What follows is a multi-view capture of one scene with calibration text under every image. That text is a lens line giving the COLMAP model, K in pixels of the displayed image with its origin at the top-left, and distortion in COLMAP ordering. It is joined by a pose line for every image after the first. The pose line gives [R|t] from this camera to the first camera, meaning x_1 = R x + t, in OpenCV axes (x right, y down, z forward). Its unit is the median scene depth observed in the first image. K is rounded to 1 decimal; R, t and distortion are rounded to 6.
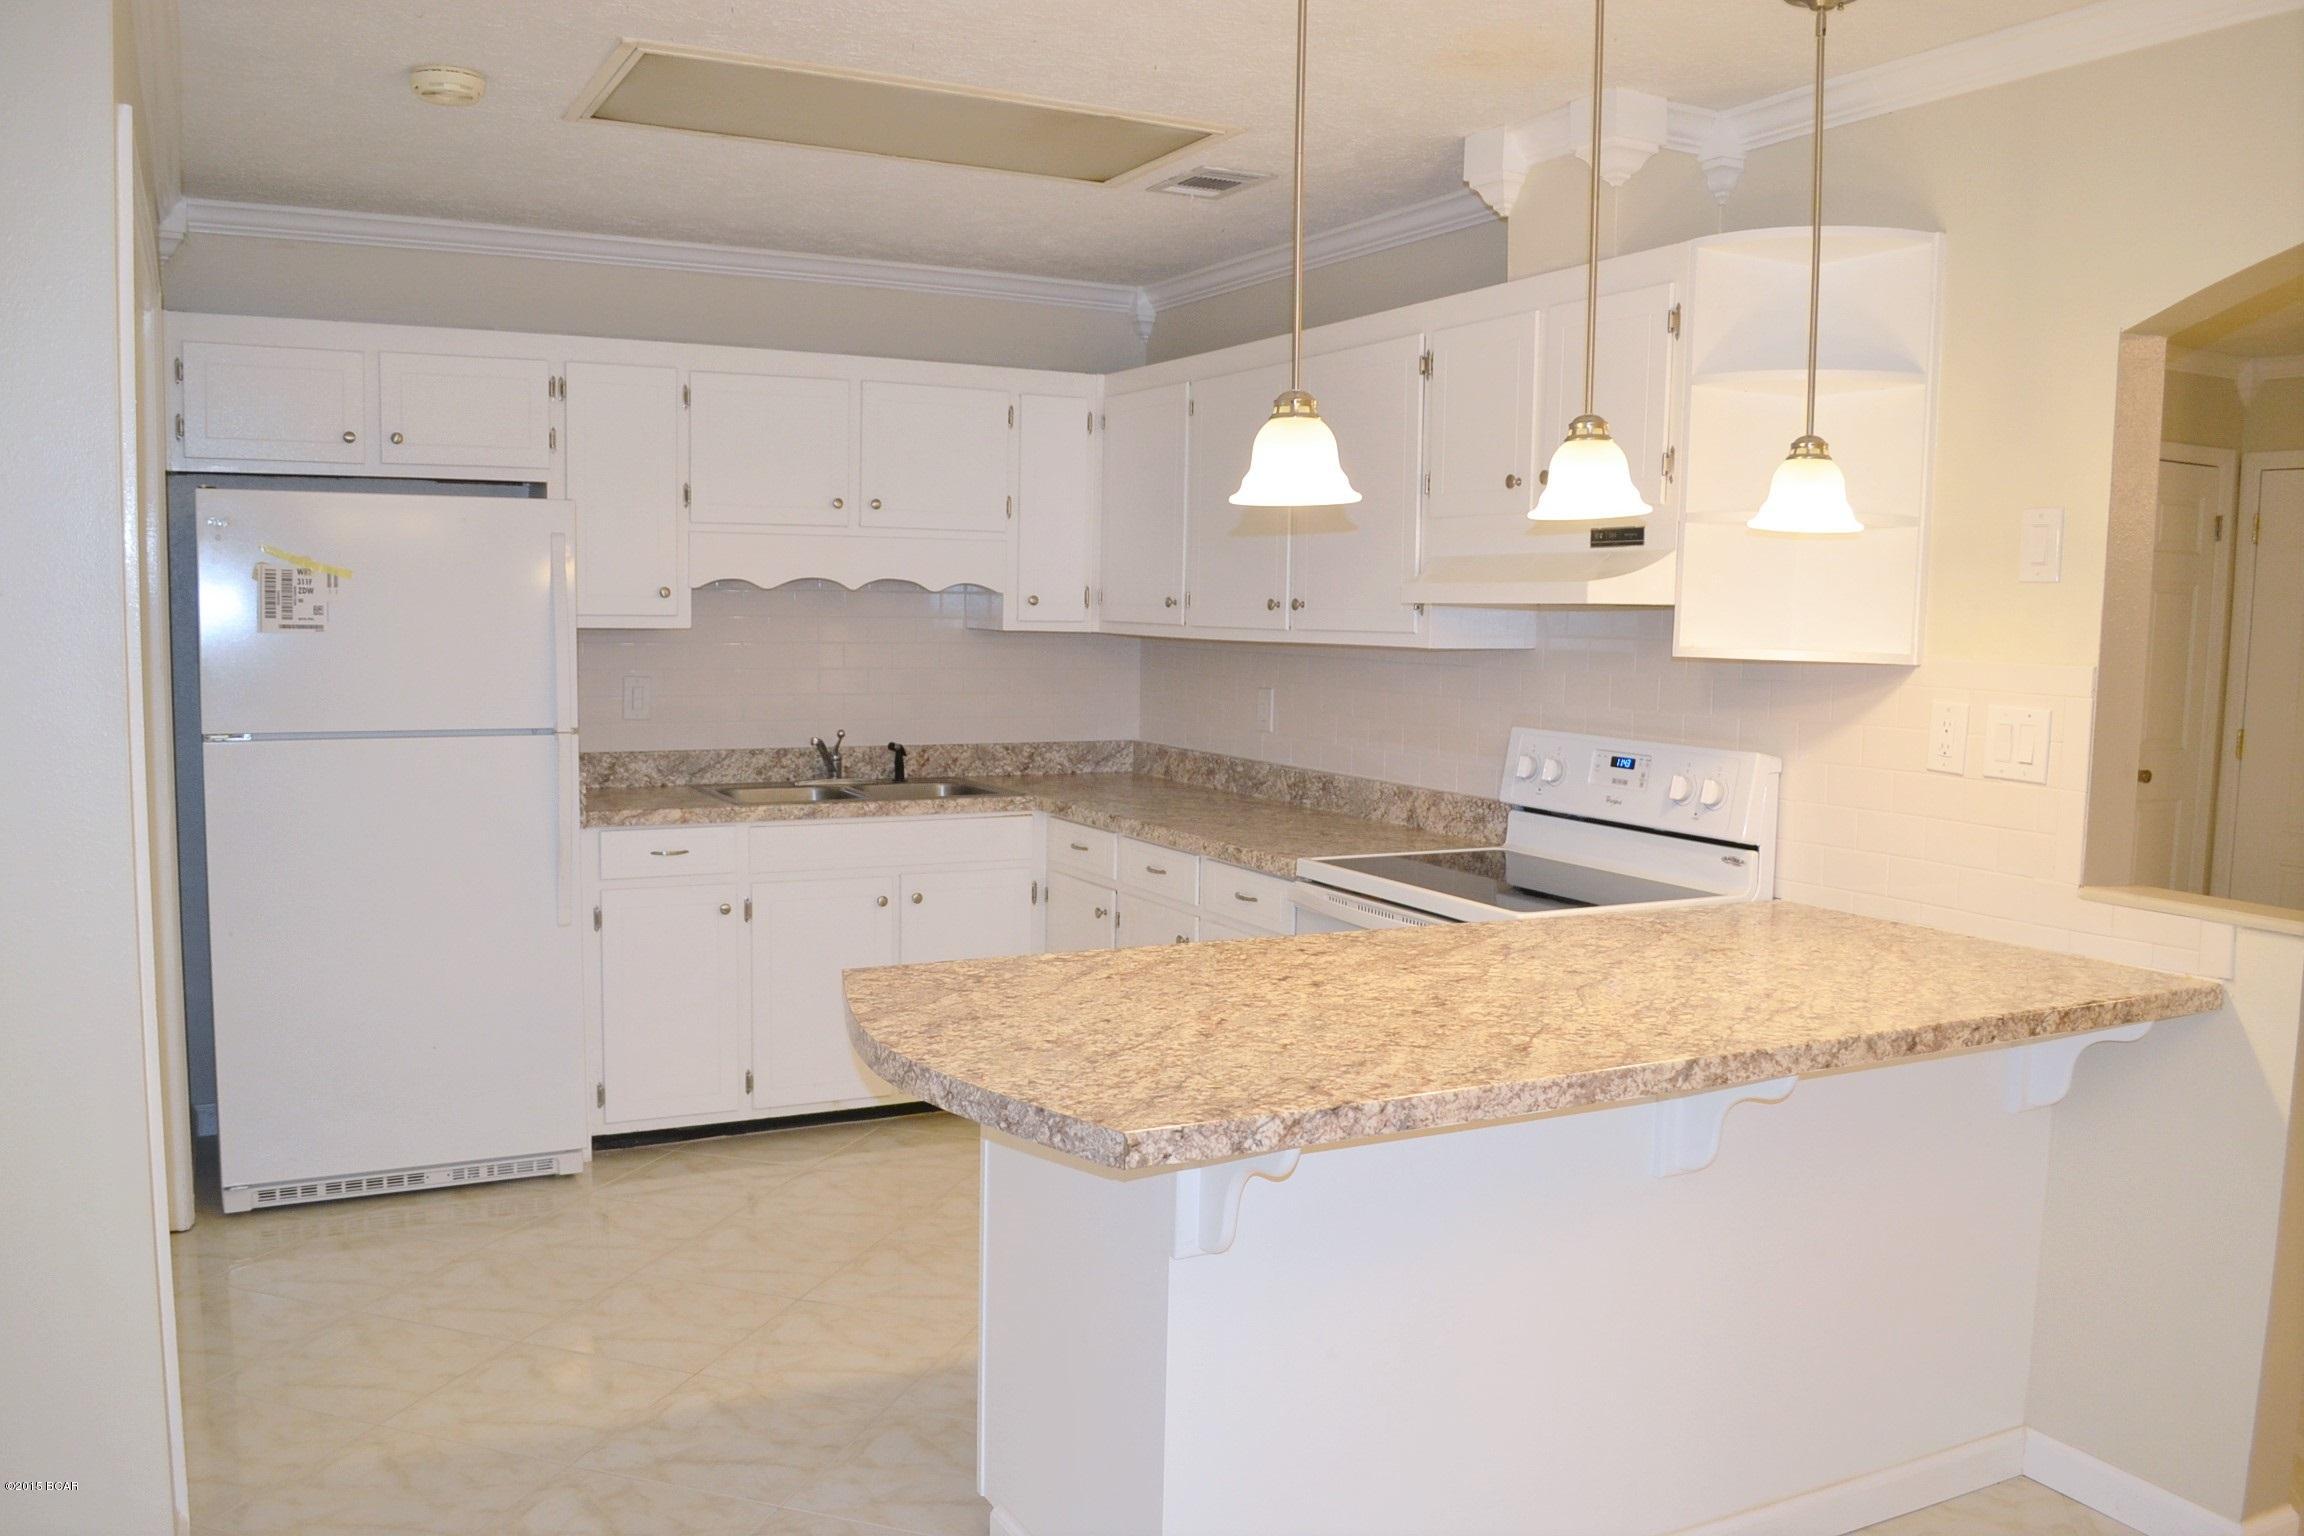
lens RADIAL K [[1844.1, 0, 1139.7], [0, 1844.1, 805.0], [0, 0, 1]] dist [-0.083282, 0.000737]
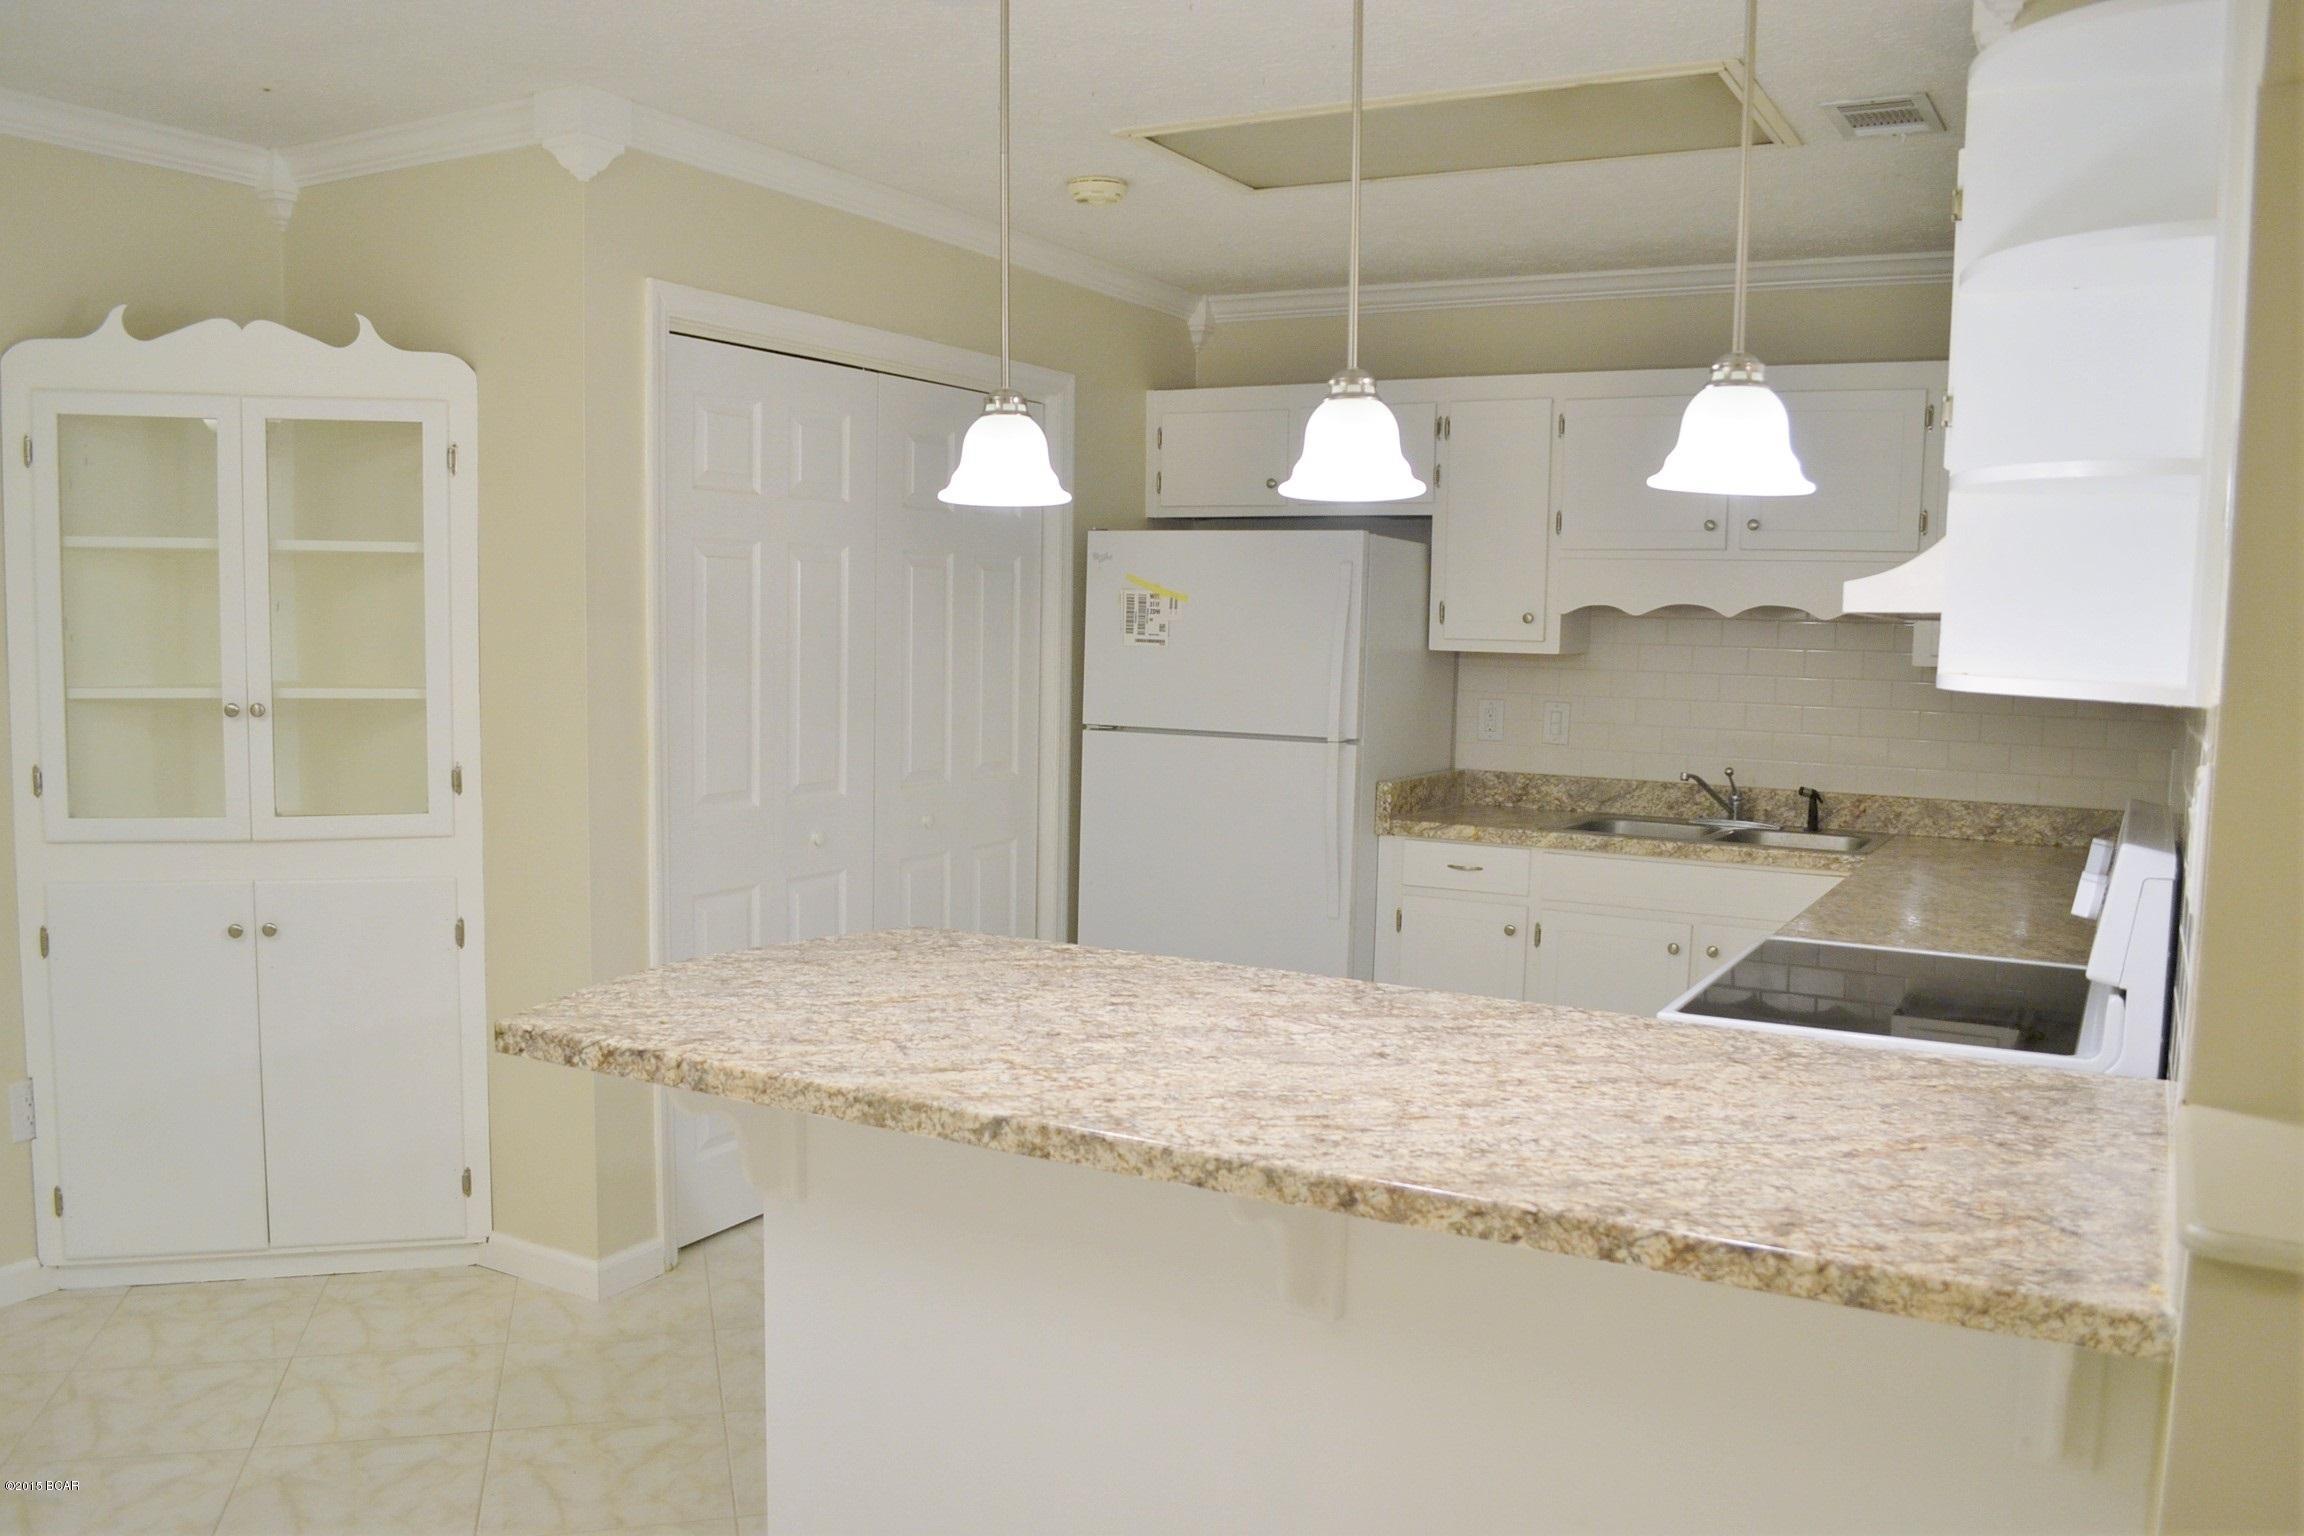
lens RADIAL K [[1850.0, 0, 1145.4], [0, 1850.0, 797.8], [0, 0, 1]] dist [-0.084550, 0.013234]
pose [[0.553513, 0.074611, -0.829492, 0.668671], [-0.101865, 0.994566, 0.021486, -0.022875], [0.826588, 0.072603, 0.558105, 0.355484]]
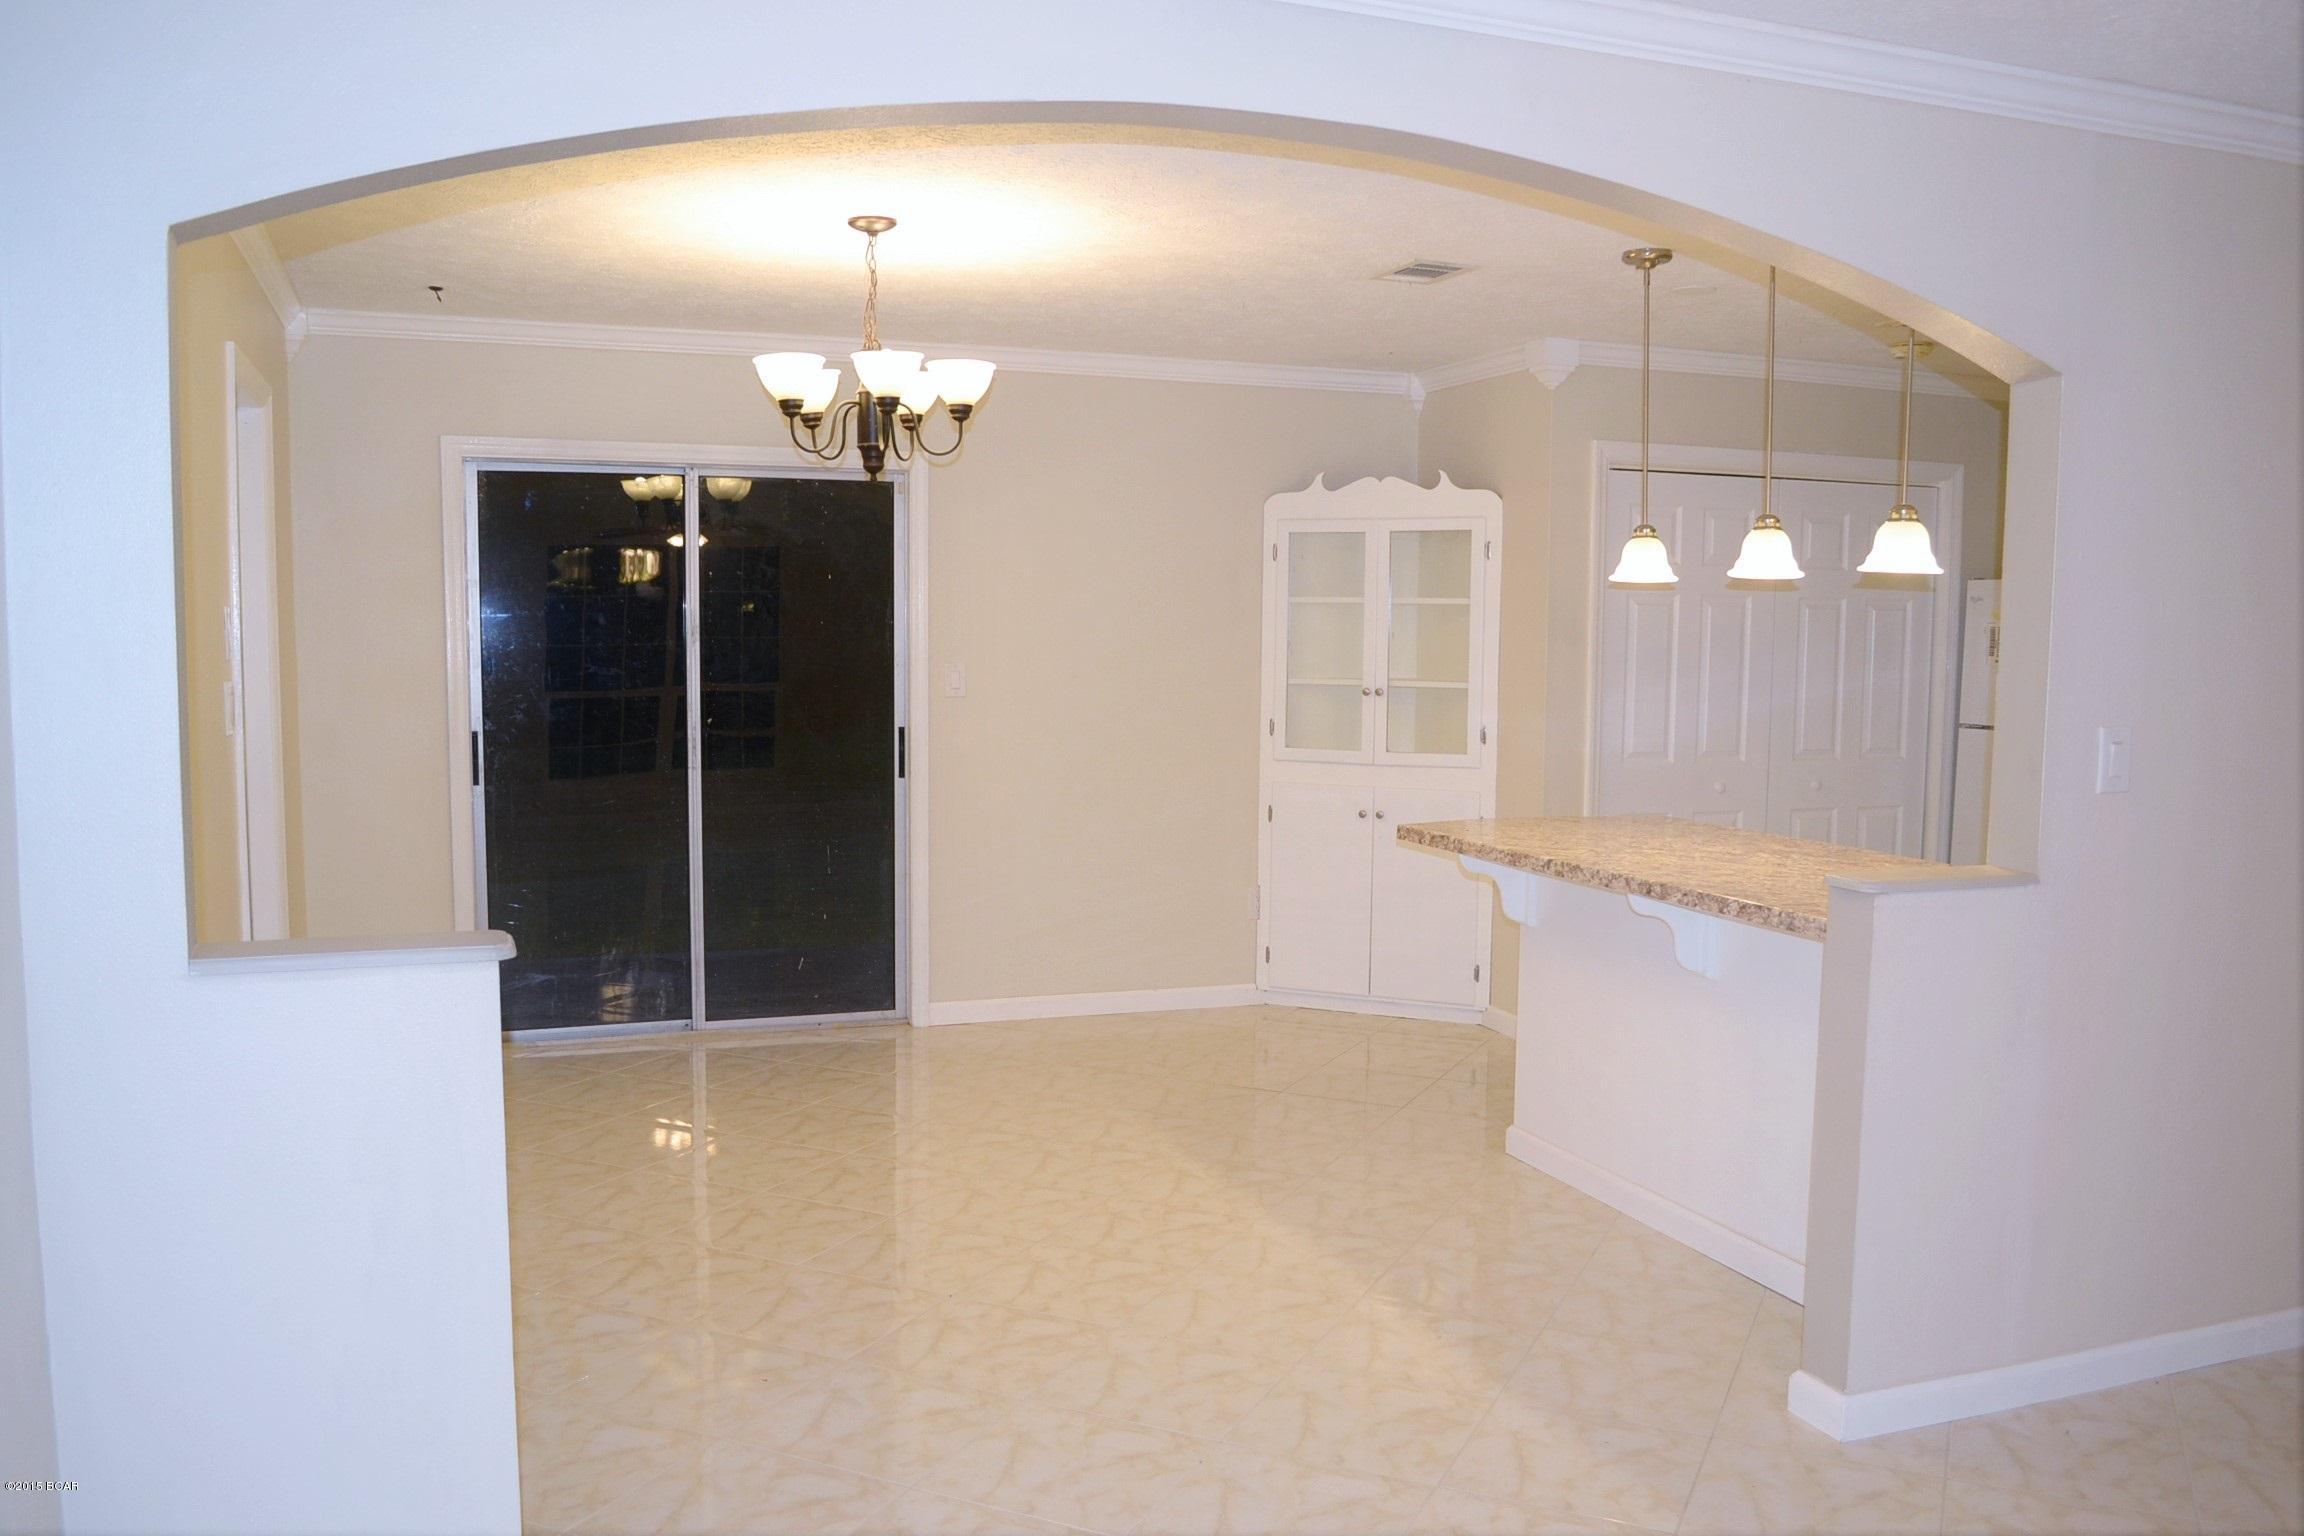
lens RADIAL K [[1850.0, 0, 1145.4], [0, 1850.0, 797.8], [0, 0, 1]] dist [-0.084550, 0.013234]
pose [[-0.118328, 0.071839, -0.990372, 1.458426], [-0.124585, 0.988424, 0.086583, -0.025905], [0.985128, 0.133631, -0.108008, 0.494778]]
